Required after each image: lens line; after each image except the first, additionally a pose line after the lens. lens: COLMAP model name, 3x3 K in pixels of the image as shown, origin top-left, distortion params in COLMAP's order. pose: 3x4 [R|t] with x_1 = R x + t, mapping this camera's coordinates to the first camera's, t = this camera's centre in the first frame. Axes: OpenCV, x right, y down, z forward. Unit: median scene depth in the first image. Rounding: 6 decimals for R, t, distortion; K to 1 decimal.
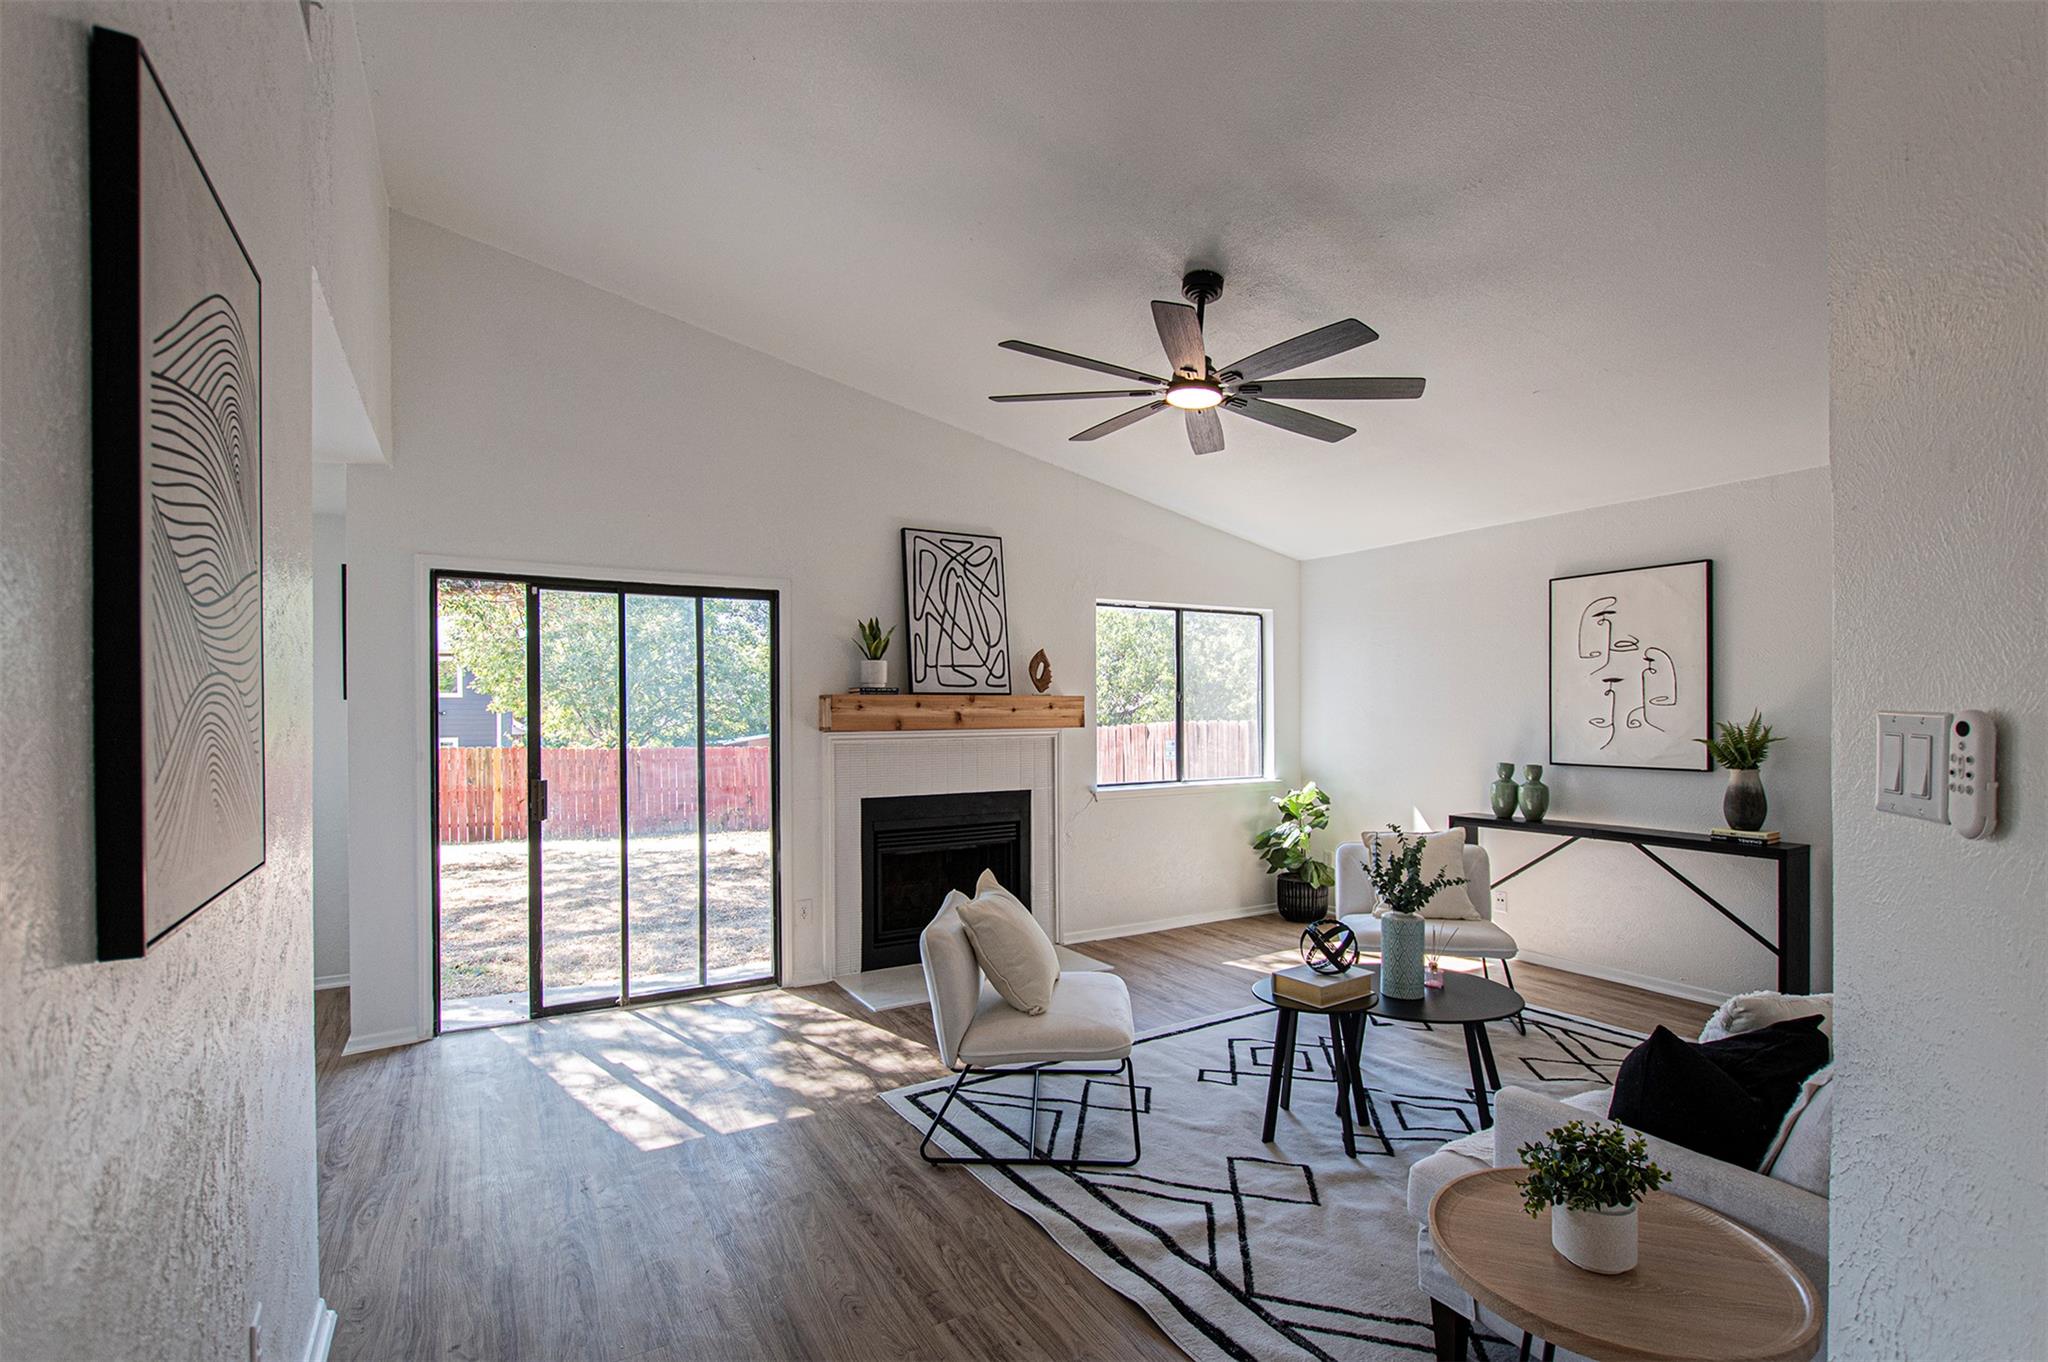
lens RADIAL K [[915.2, 0, 999.8], [0, 915.2, 719.1], [0, 0, 1]] dist [0.000472, 0.000203]
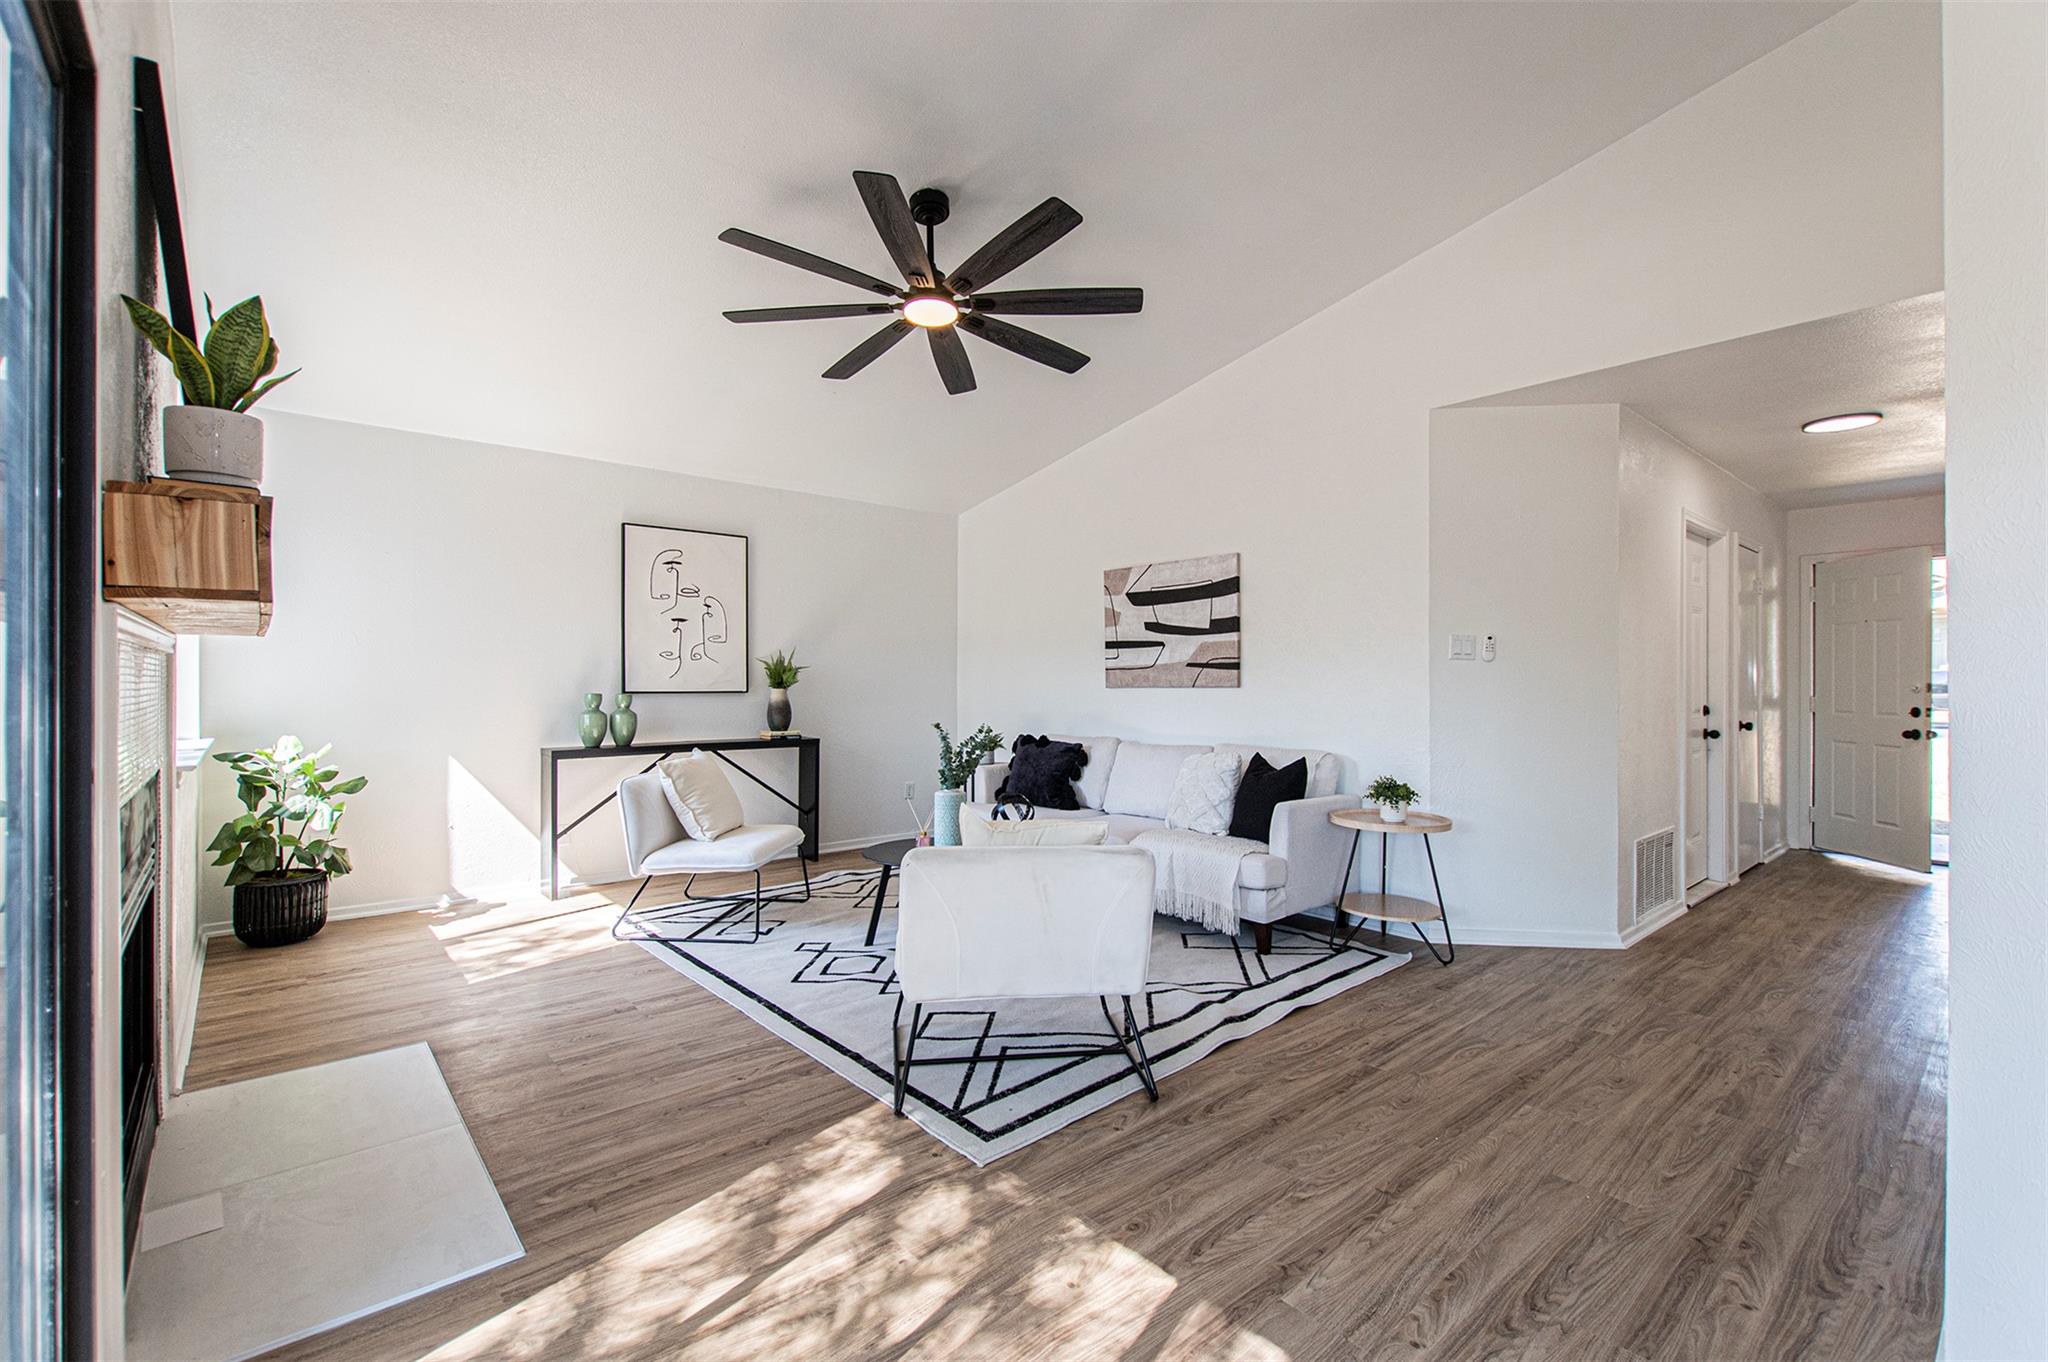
lens RADIAL K [[882.9, 0, 1022.7], [0, 882.9, 681.5], [0, 0, 1]] dist [0.003448, -0.000685]
pose [[-0.183170, 0.003614, 0.983075, -0.623338], [0.004190, 0.999987, -0.002896, 0.049060], [-0.983072, 0.003589, -0.183183, 0.878730]]
